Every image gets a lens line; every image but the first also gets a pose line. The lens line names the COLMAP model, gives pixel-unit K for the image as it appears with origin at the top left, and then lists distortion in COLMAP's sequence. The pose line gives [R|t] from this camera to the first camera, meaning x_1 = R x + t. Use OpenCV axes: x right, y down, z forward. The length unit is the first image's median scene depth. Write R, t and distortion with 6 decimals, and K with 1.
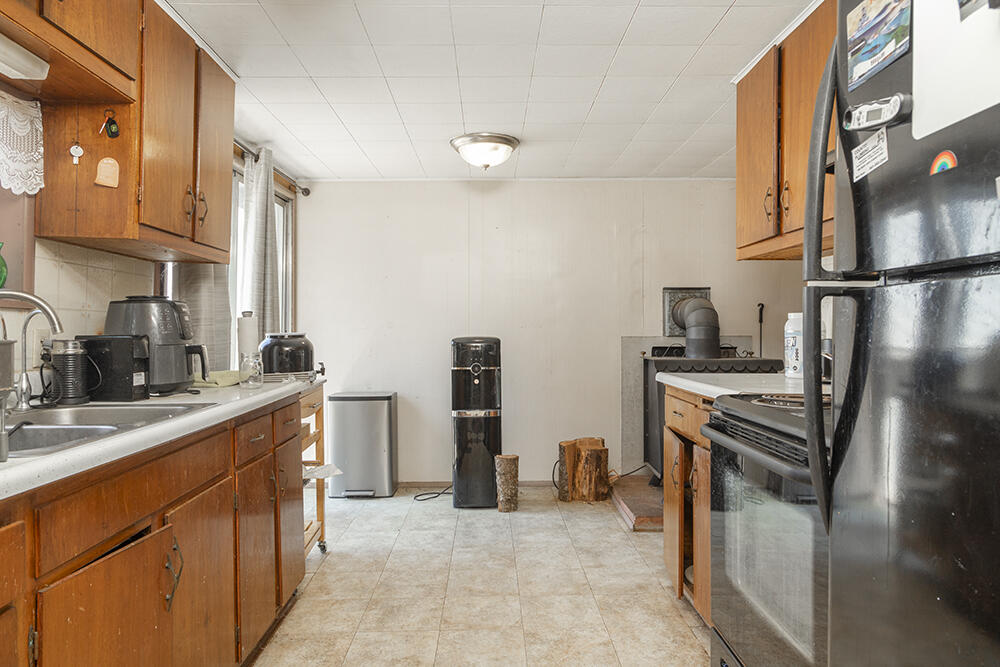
lens RADIAL K [[680.2, 0, 496.9], [0, 680.2, 328.1], [0, 0, 1]] dist [0.004663, 0.000328]
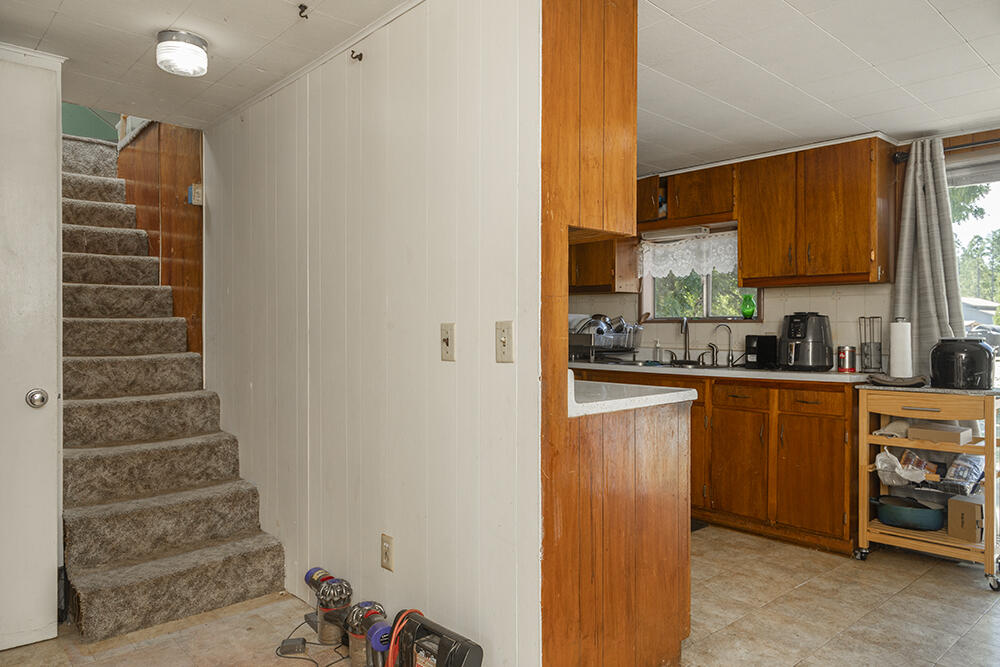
lens RADIAL K [[680.2, 0, 498.0], [0, 680.2, 329.9], [0, 0, 1]] dist [0.004663, 0.000328]
pose [[-0.740205, 0.005413, -0.672359, 0.919891], [-0.008170, 0.999821, 0.017044, -0.010636], [0.672331, 0.018109, -0.740029, 1.411131]]
